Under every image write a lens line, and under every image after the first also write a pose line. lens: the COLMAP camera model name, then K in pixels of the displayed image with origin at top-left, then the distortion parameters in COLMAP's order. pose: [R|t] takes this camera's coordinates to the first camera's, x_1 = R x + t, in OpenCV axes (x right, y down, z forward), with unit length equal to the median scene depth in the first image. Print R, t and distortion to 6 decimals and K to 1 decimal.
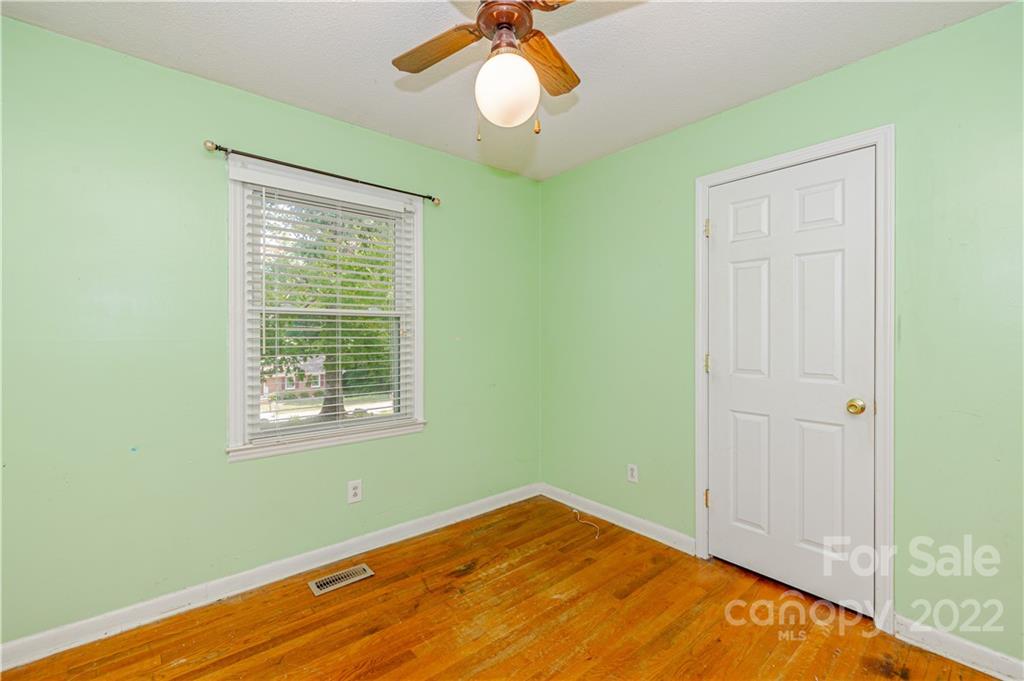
lens RADIAL K [[439.8, 0, 504.8], [0, 439.8, 337.0], [0, 0, 1]] dist [0.005880, 0.000901]
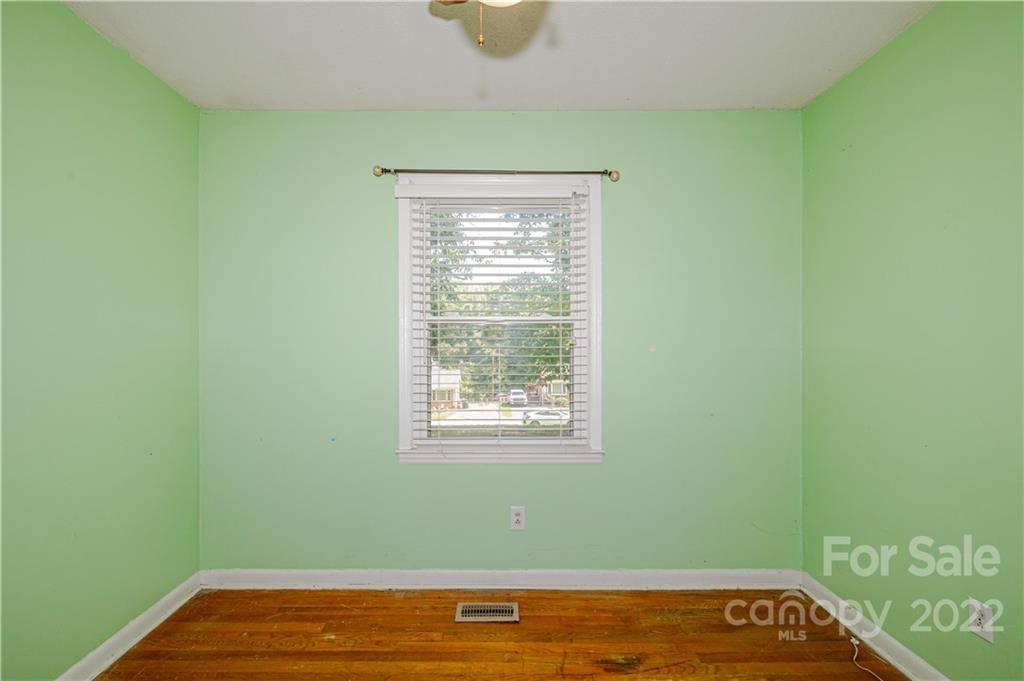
lens RADIAL K [[439.8, 0, 511.9], [0, 439.8, 345.1], [0, 0, 1]] dist [0.005880, 0.000901]
pose [[0.769150, 0.003972, -0.639056, 0.236562], [-0.003905, 0.999991, 0.001516, -0.004652], [0.639057, 0.001330, 0.769158, 0.314534]]
